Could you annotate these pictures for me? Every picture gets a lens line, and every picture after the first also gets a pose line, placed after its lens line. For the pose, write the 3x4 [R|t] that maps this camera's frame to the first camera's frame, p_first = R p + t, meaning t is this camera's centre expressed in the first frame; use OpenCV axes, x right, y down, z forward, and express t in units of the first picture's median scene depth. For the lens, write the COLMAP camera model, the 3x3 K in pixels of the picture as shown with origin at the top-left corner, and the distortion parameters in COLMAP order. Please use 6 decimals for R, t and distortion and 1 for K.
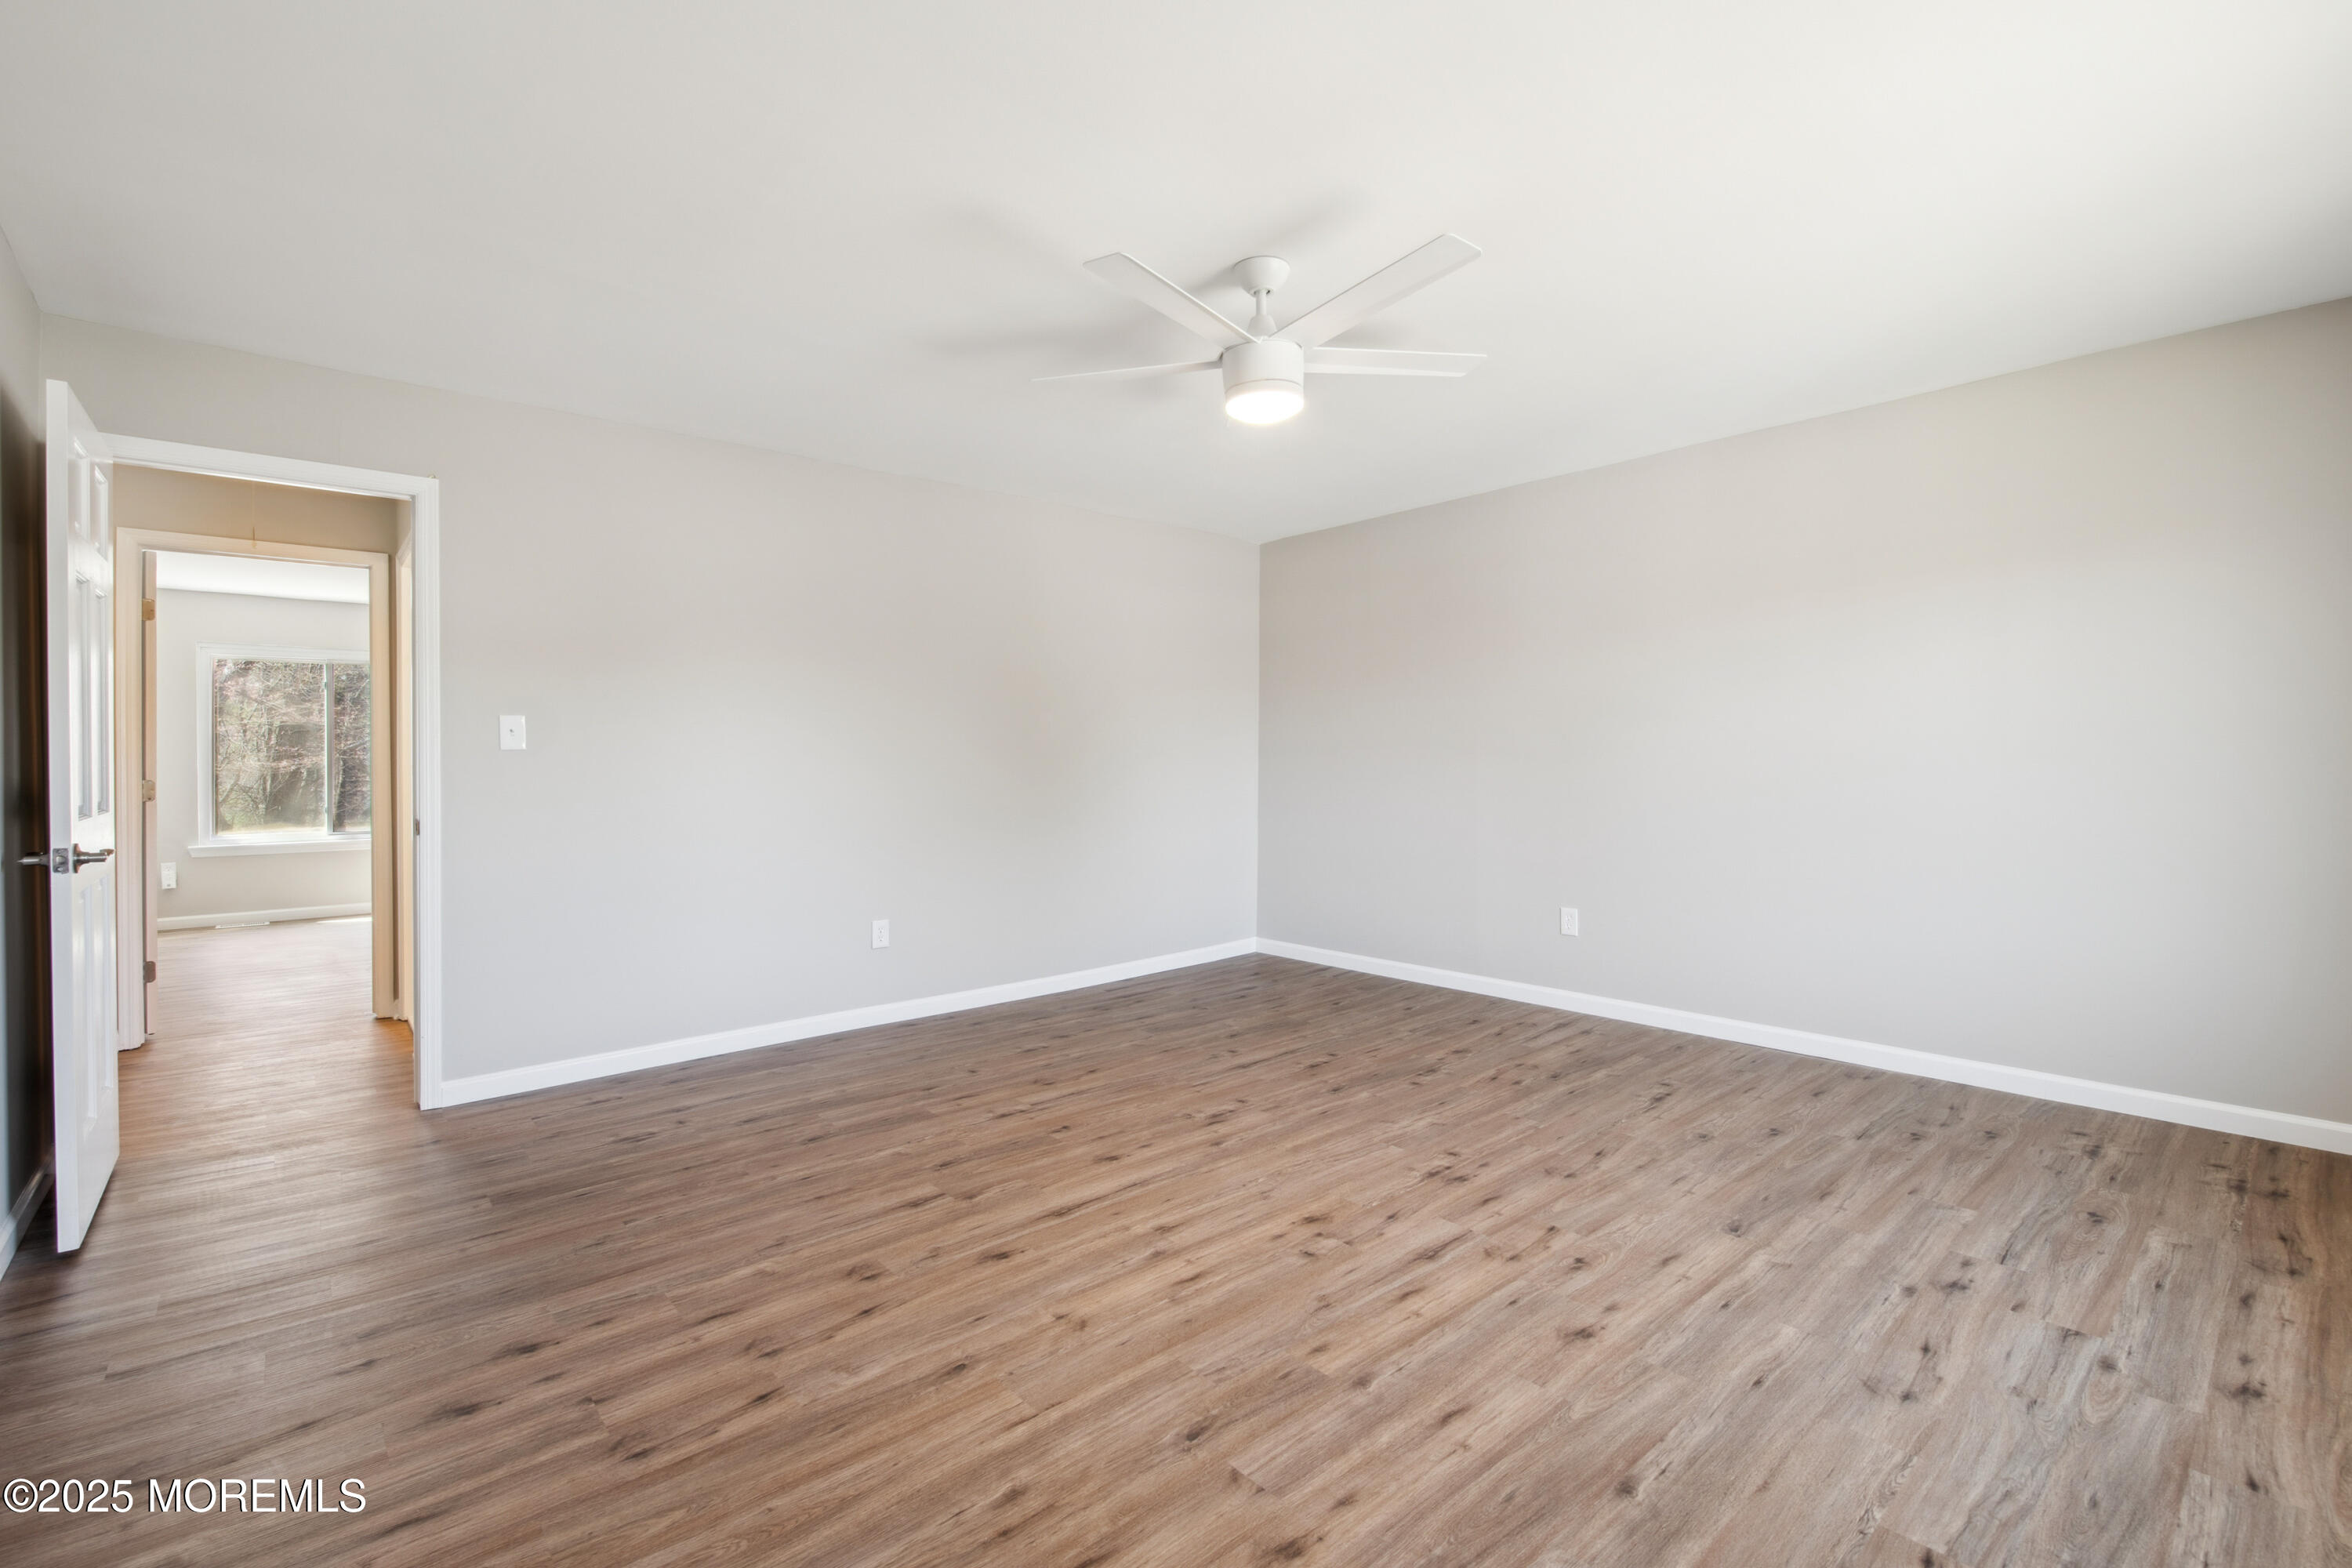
lens RADIAL K [[1023.2, 0, 1174.0], [0, 1023.2, 772.5], [0, 0, 1]] dist [0.024350, -0.015898]
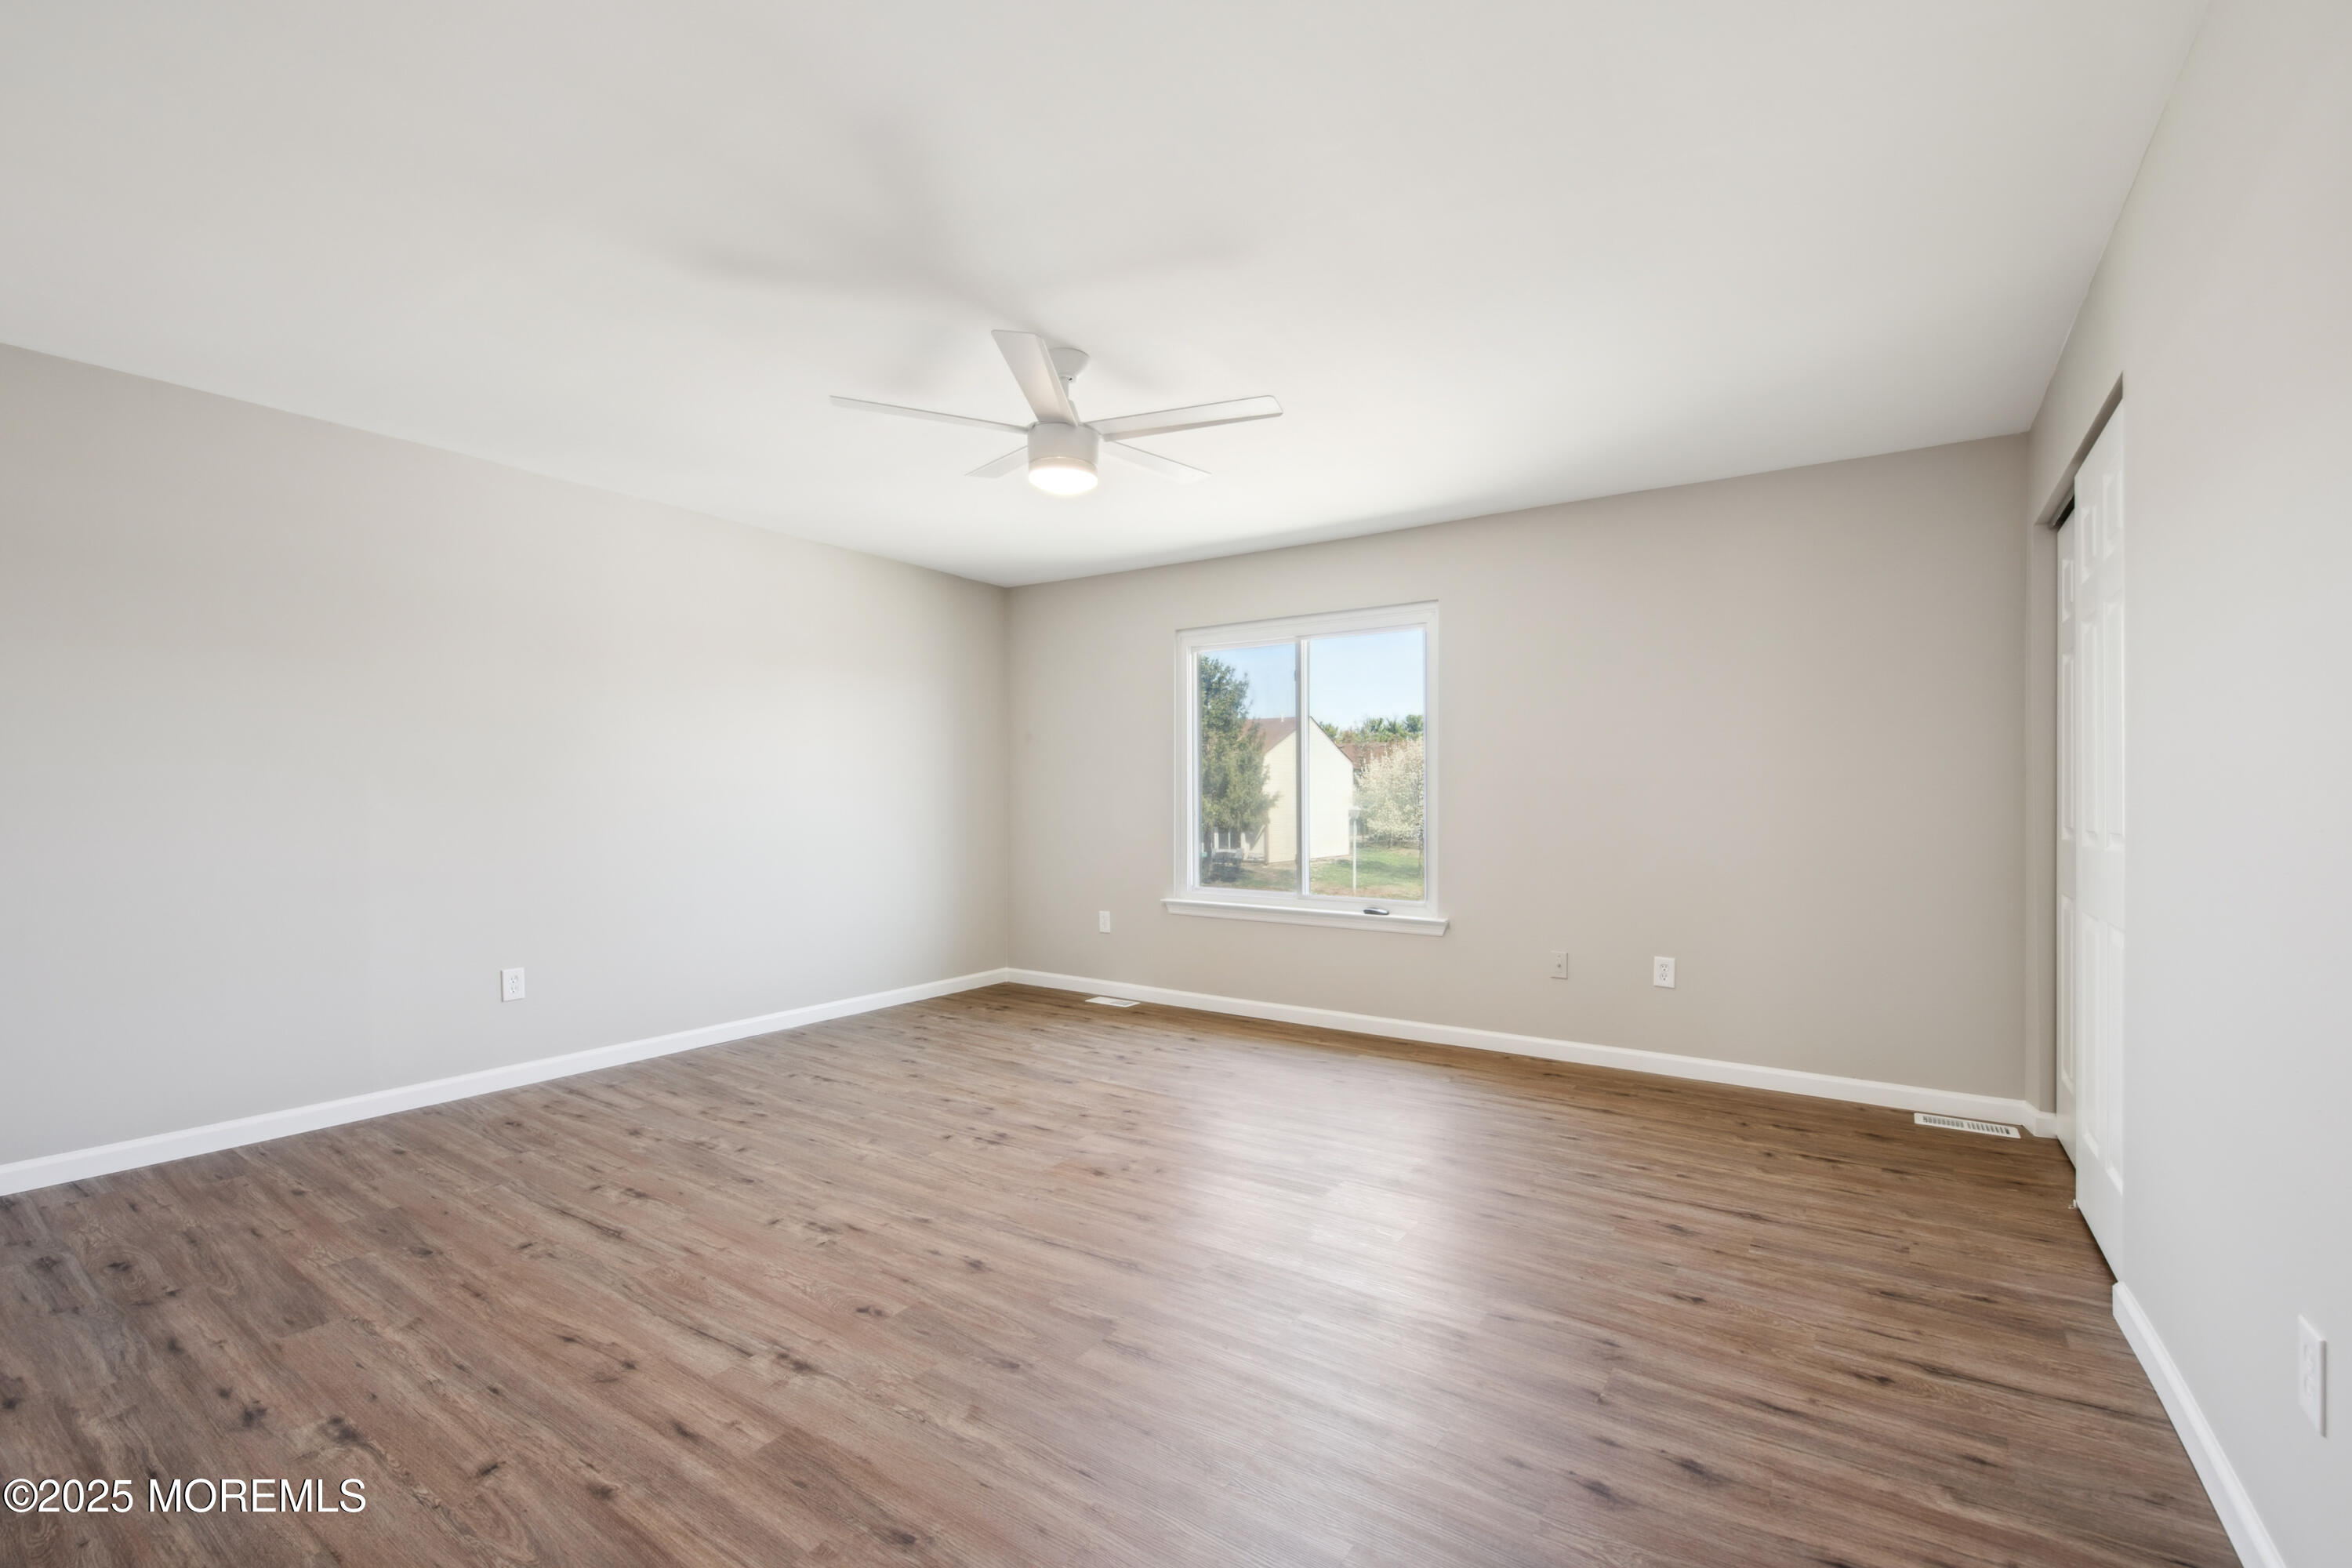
lens RADIAL K [[1032.3, 0, 1167.4], [0, 1032.3, 809.6], [0, 0, 1]] dist [0.005441, -0.000393]
pose [[-0.253055, -0.001737, 0.967450, -0.848522], [0.010504, 0.999935, 0.004543, -0.000624], [-0.967395, 0.011311, -0.253020, 0.972083]]
